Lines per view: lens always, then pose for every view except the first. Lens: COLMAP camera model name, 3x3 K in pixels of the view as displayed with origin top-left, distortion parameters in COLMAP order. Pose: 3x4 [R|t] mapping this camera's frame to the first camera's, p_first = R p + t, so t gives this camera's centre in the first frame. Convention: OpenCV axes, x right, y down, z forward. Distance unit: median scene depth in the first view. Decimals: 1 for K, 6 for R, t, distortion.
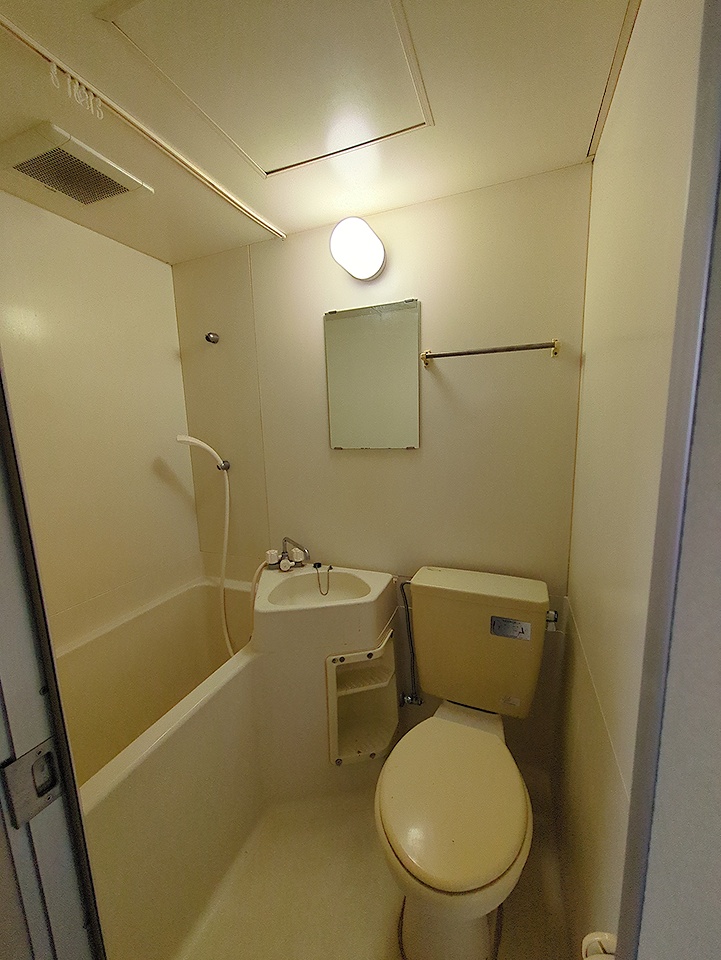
lens RADIAL K [[374.1, 0, 359.0], [0, 374.1, 481.6], [0, 0, 1]] dist [-0.003727, -0.000525]
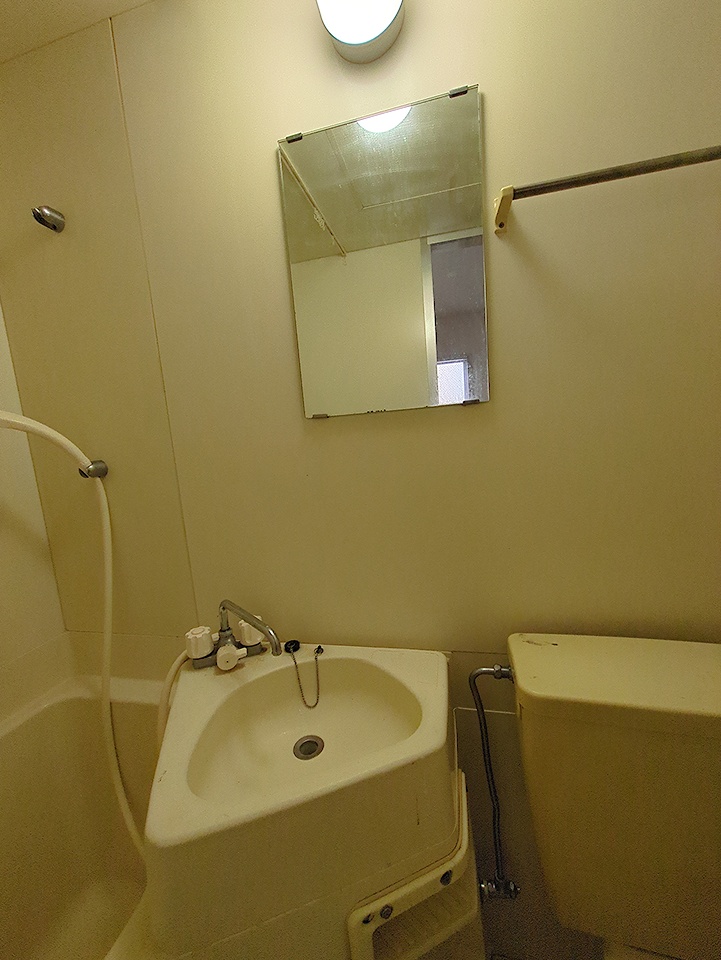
lens RADIAL K [[374.1, 0, 364.0], [0, 374.1, 483.1], [0, 0, 1]] dist [-0.003727, -0.000525]
pose [[0.985128, -0.066708, 0.158342, -0.081936], [0.071070, 0.997228, -0.022042, 0.017199], [-0.156433, 0.032967, 0.987138, 0.477478]]
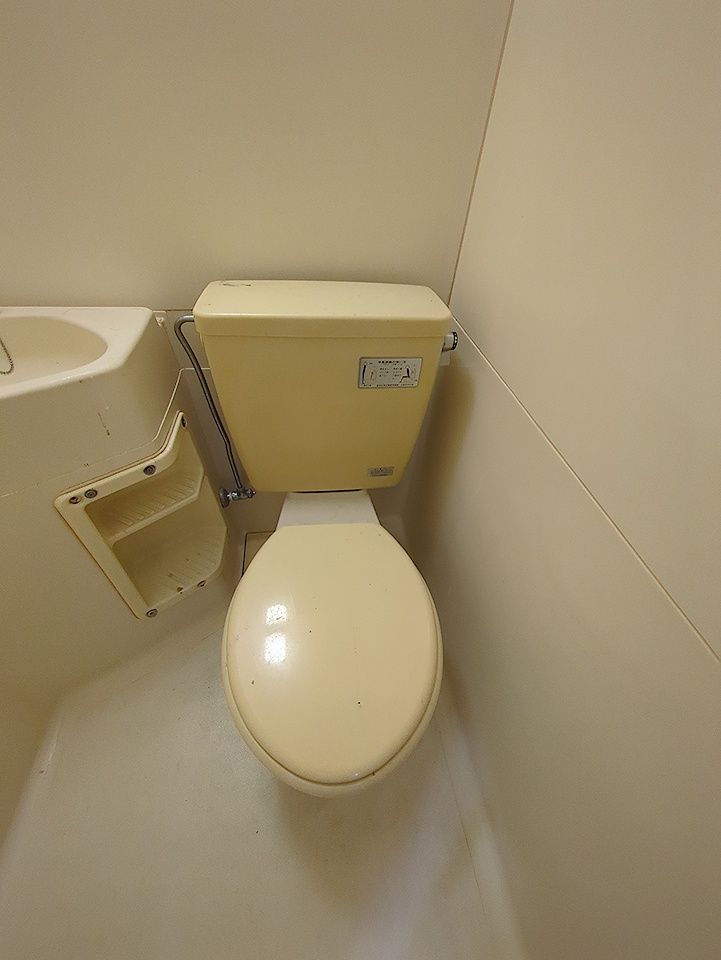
lens RADIAL K [[374.1, 0, 363.5], [0, 374.1, 482.3], [0, 0, 1]] dist [-0.003727, -0.000525]
pose [[0.854745, -0.302592, 0.421721, 0.049060], [-0.010037, 0.802703, 0.596295, 0.130172], [-0.518951, -0.513913, 0.683069, 0.382975]]
